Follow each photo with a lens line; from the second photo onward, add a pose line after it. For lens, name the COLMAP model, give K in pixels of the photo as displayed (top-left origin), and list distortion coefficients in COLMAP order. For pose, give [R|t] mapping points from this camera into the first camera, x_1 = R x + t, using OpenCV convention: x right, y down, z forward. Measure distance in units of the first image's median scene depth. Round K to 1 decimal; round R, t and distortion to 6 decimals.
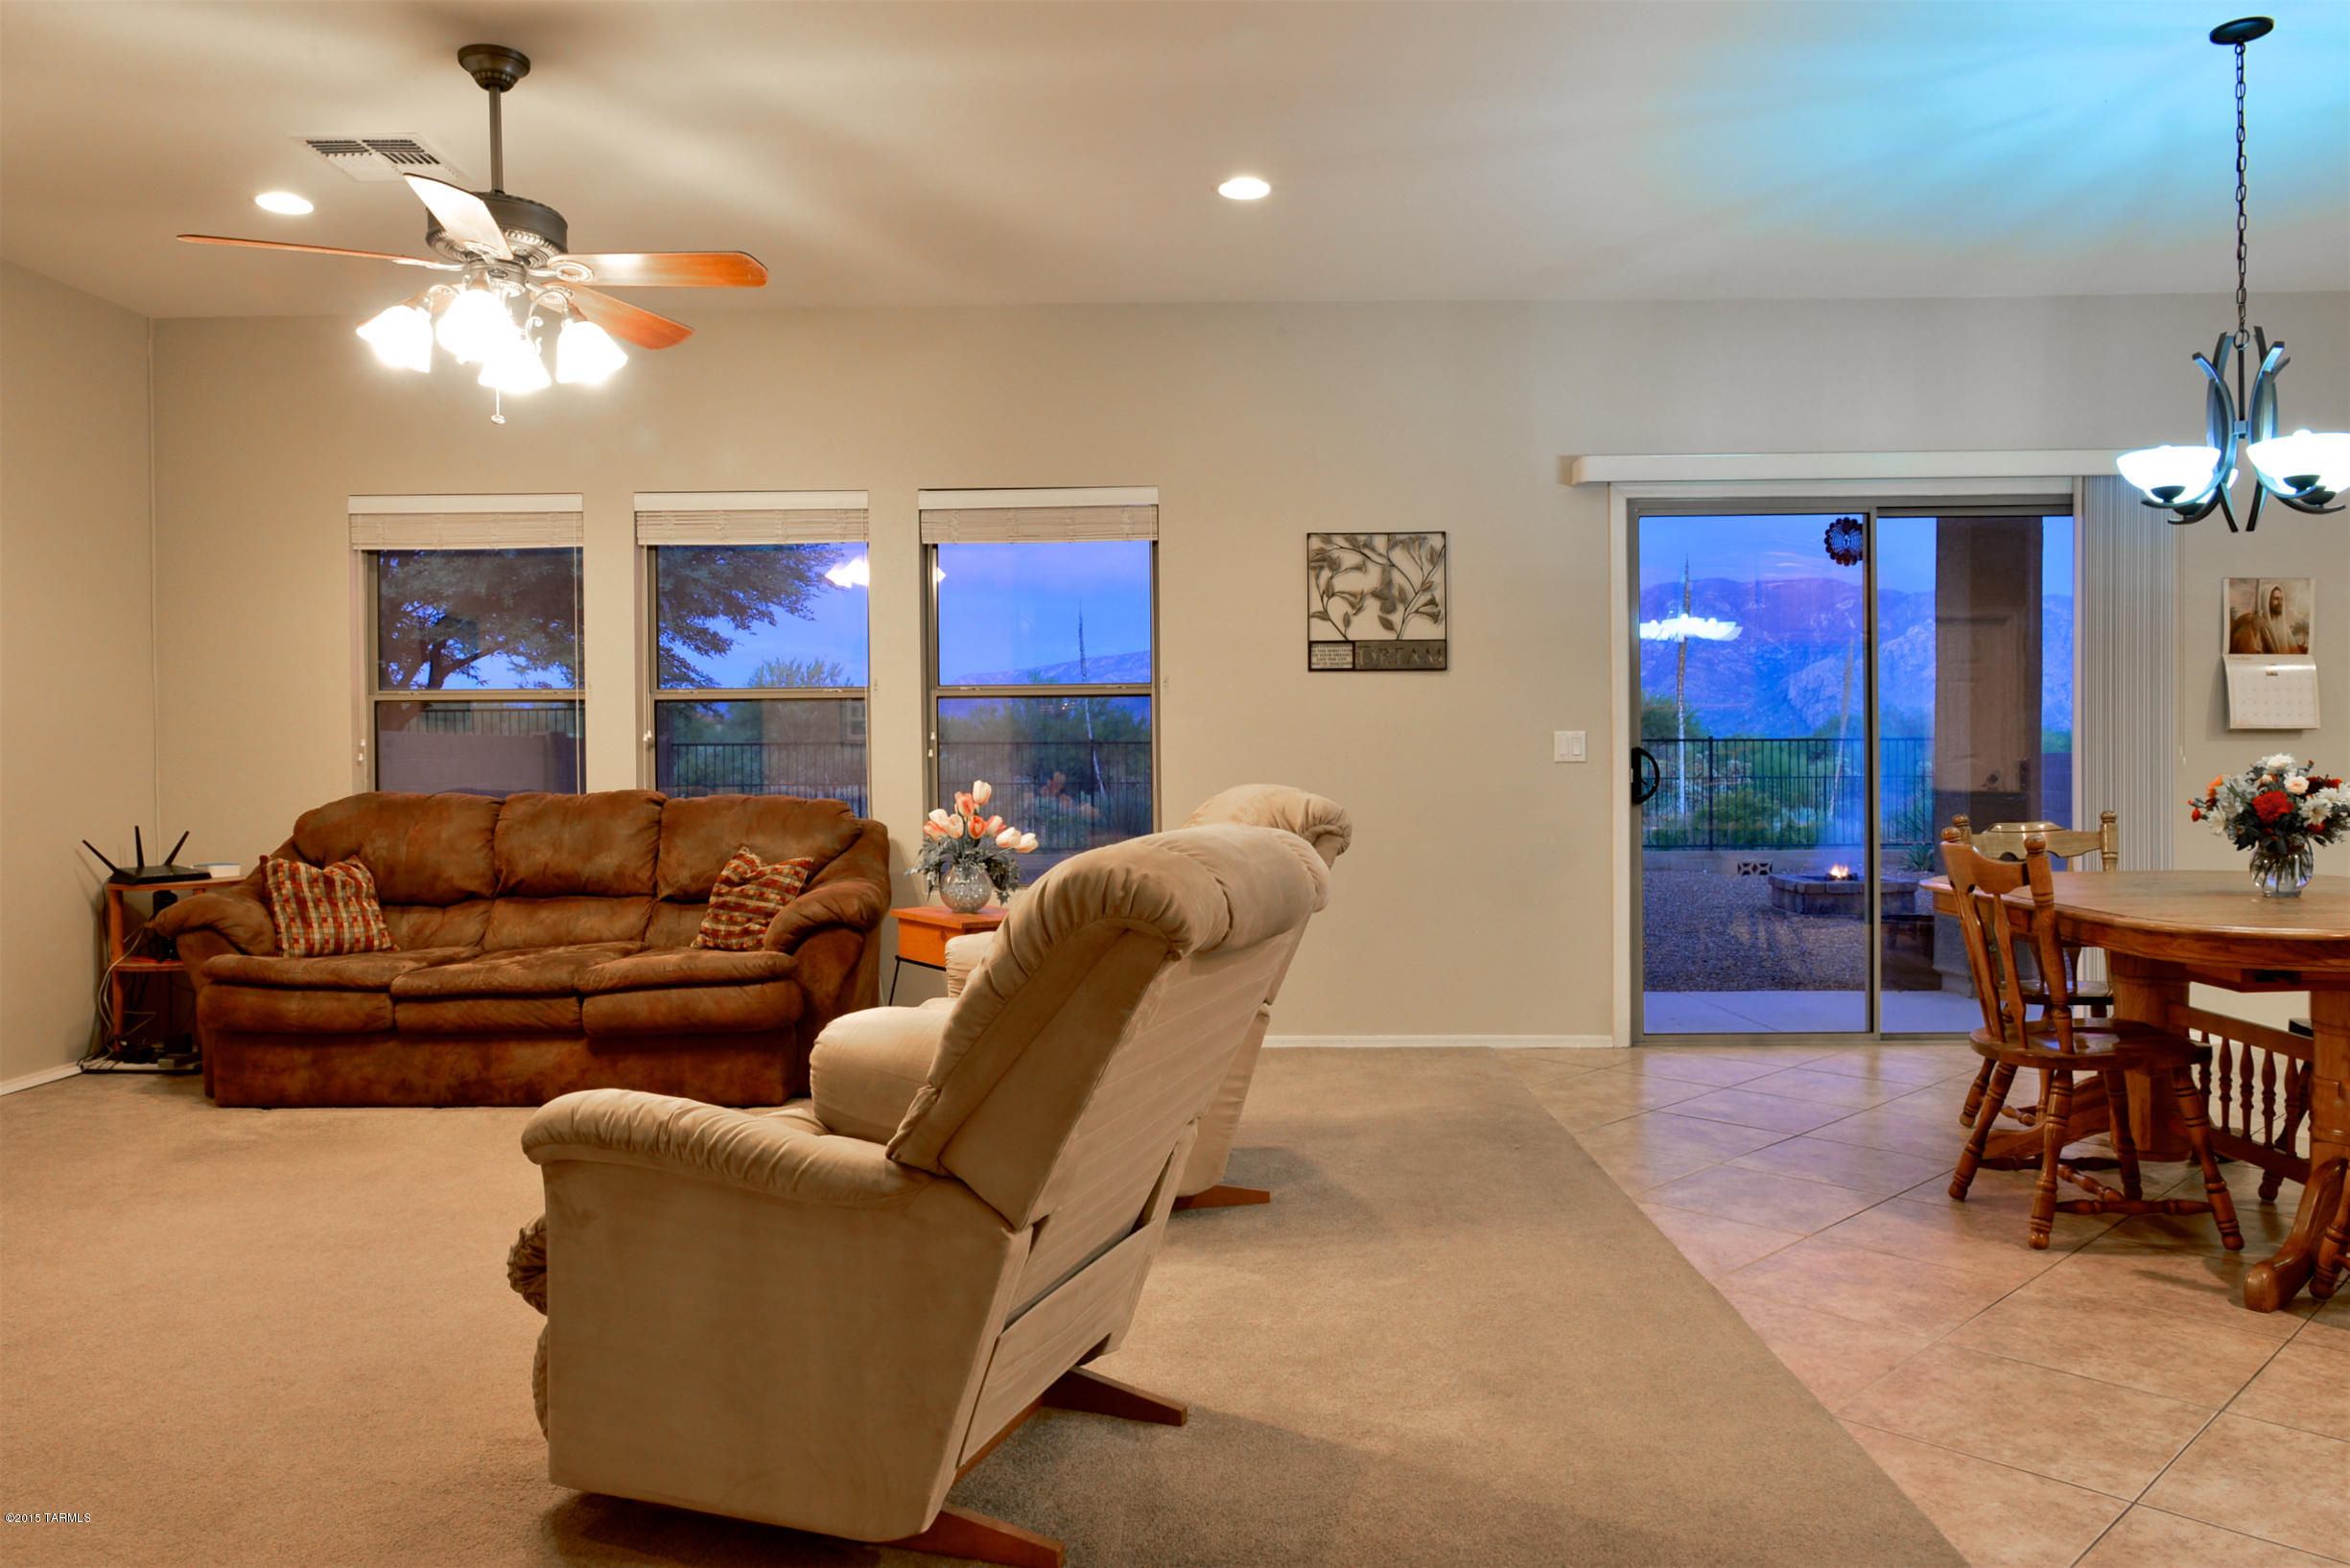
lens RADIAL K [[1605.6, 0, 1168.7], [0, 1605.6, 786.4], [0, 0, 1]] dist [0.006973, -0.000396]
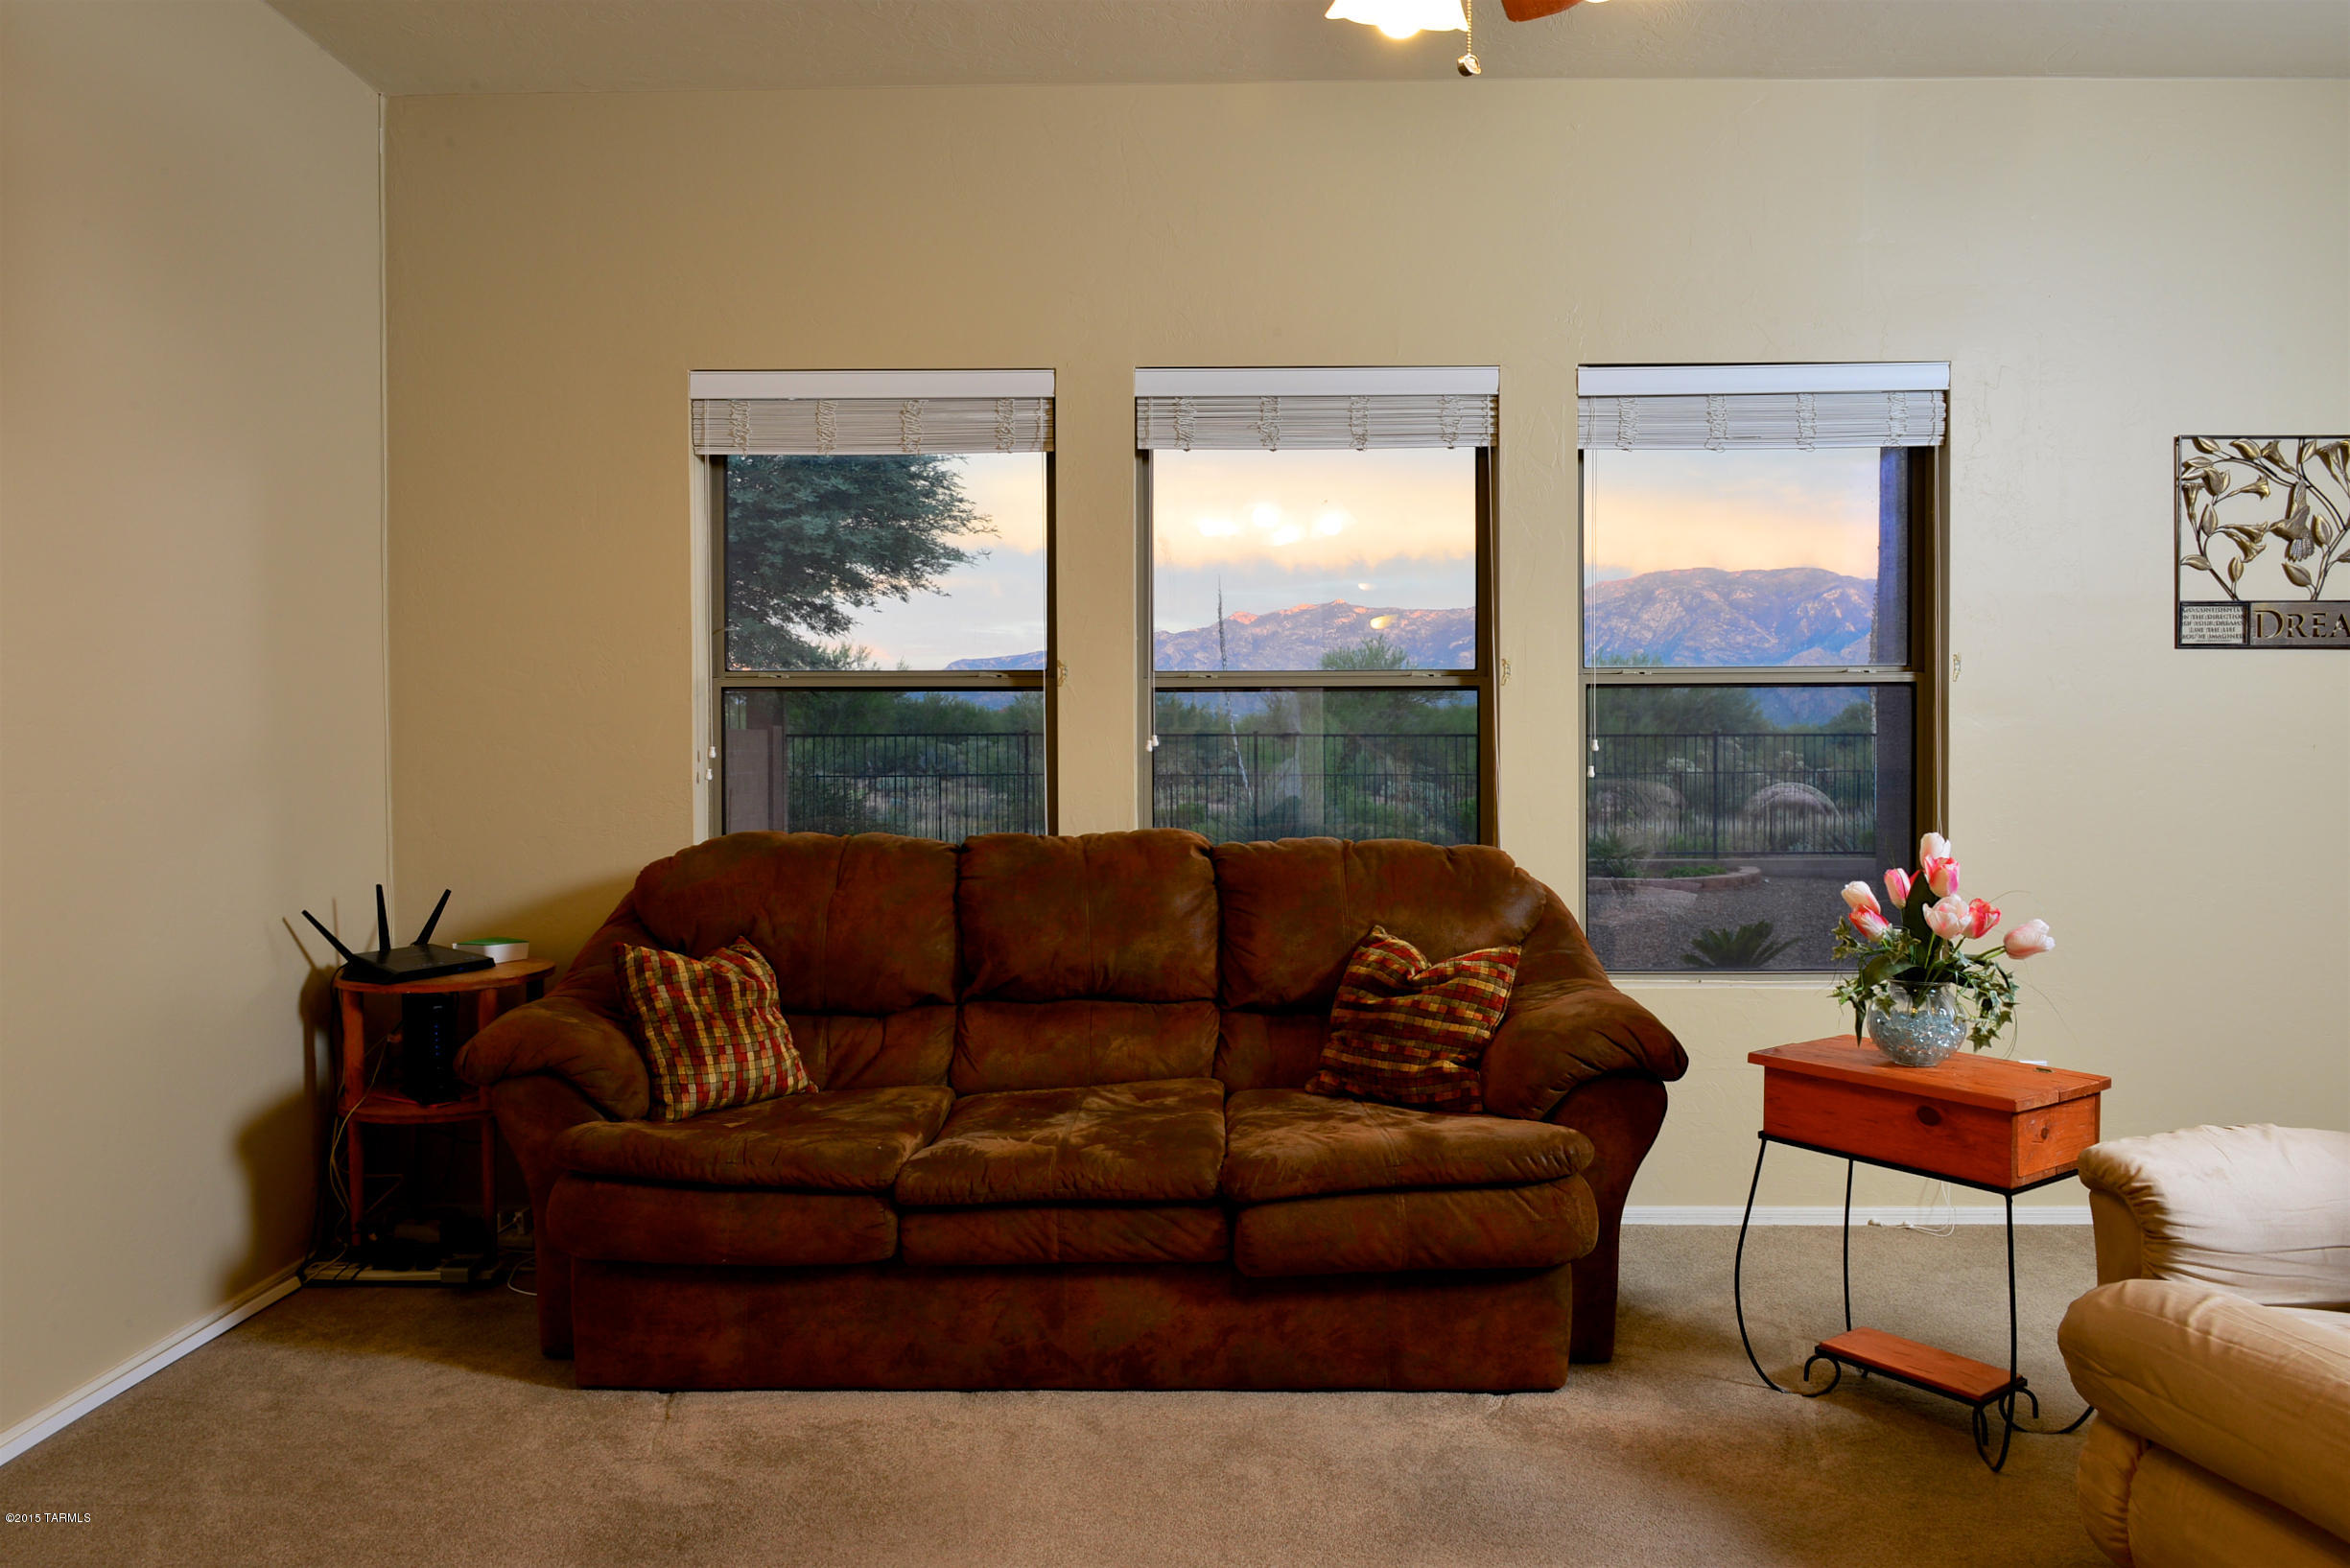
lens RADIAL K [[1599.2, 0, 1179.1], [0, 1599.2, 774.7], [0, 0, 1]] dist [-0.004841, -0.006817]
pose [[0.999882, 0.003024, 0.015065, -0.346981], [-0.003048, 0.999994, 0.001544, -0.021081], [-0.015060, -0.001590, 0.999885, 0.380258]]
